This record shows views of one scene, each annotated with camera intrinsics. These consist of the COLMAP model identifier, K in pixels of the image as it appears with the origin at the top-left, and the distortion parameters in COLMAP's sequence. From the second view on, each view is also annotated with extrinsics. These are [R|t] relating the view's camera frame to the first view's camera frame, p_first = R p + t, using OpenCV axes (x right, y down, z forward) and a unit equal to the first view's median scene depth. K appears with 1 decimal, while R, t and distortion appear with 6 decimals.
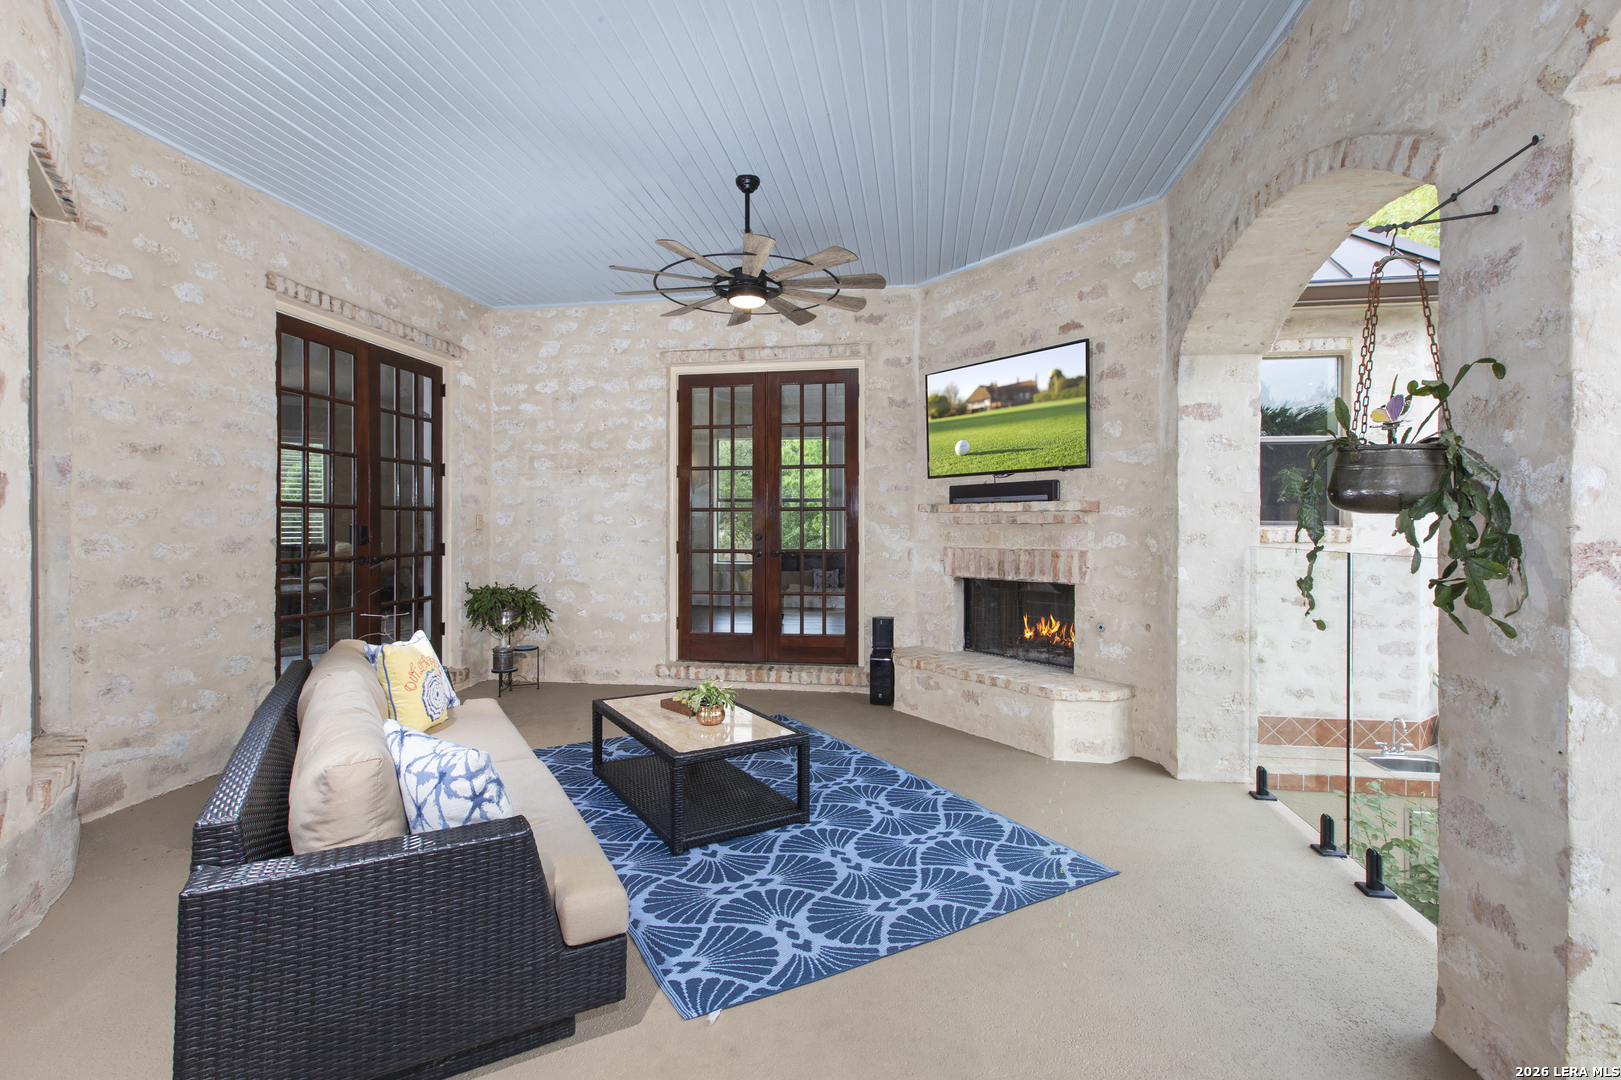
lens RADIAL K [[747.6, 0, 806.0], [0, 747.6, 526.4], [0, 0, 1]] dist [-0.013179, 0.000443]
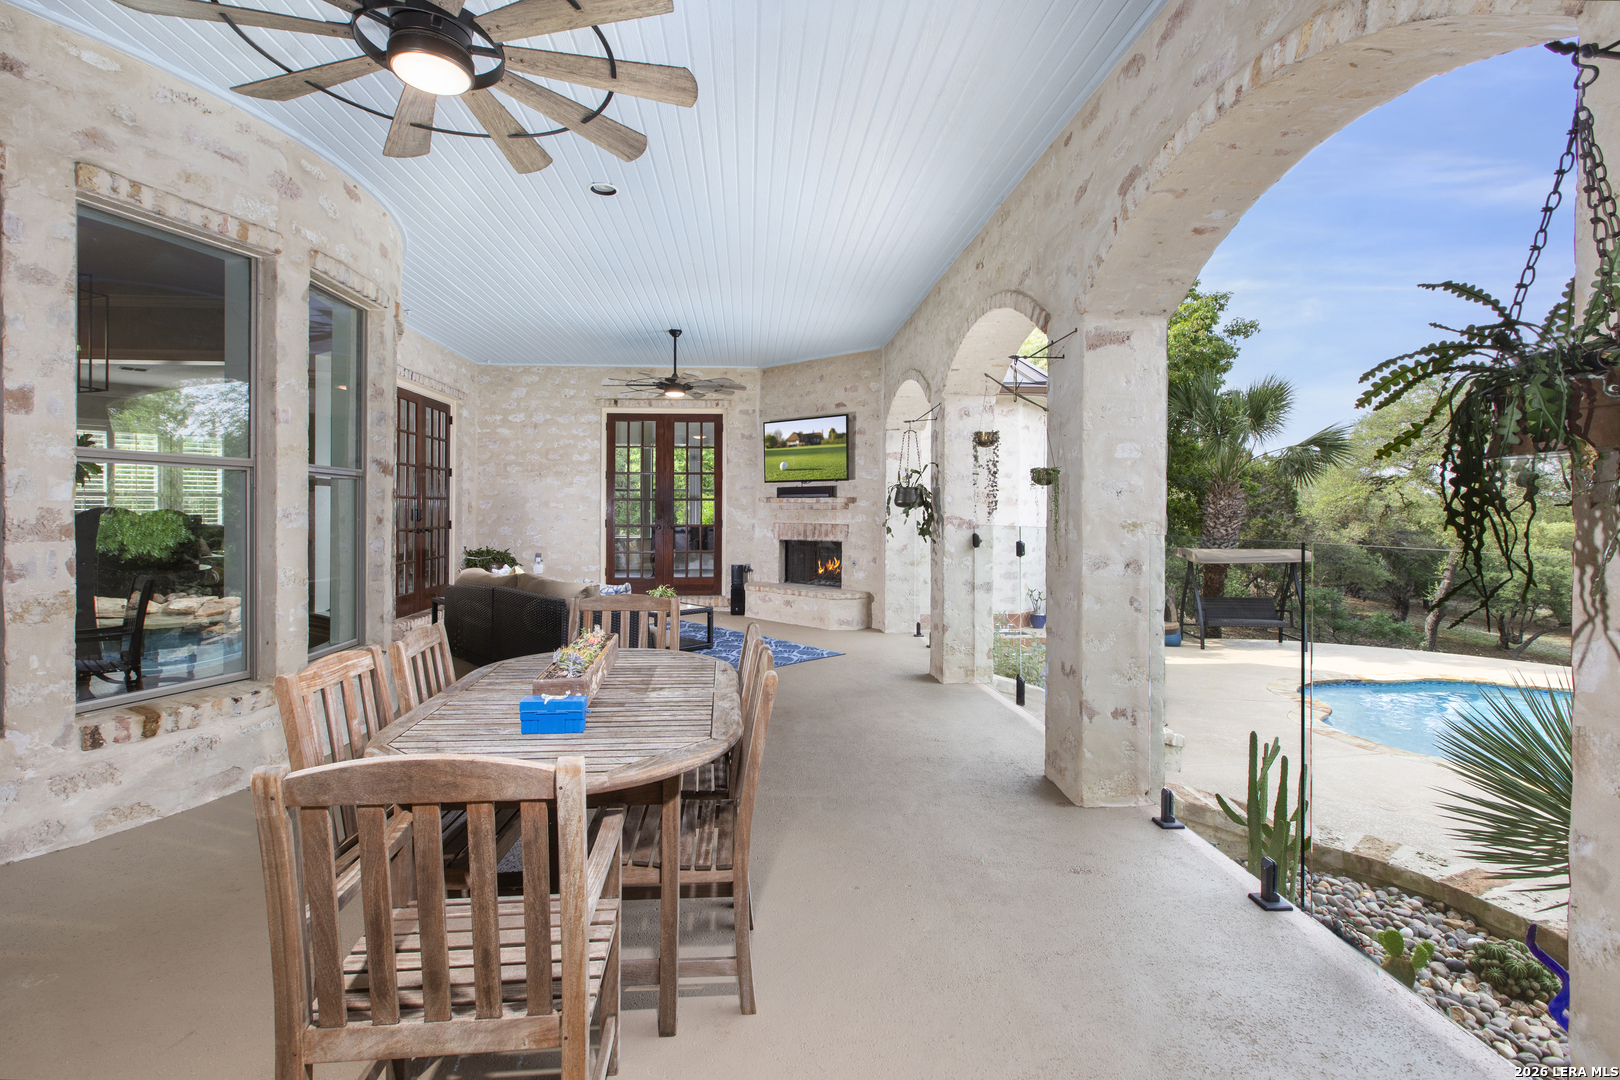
lens RADIAL K [[765.2, 0, 800.0], [0, 765.2, 525.4], [0, 0, 1]] dist [-0.000880, -0.000032]
pose [[0.975708, -0.001532, 0.219068, -0.148742], [-0.003221, 0.999767, 0.021340, -0.003847], [-0.219050, -0.021528, 0.975476, -0.765782]]
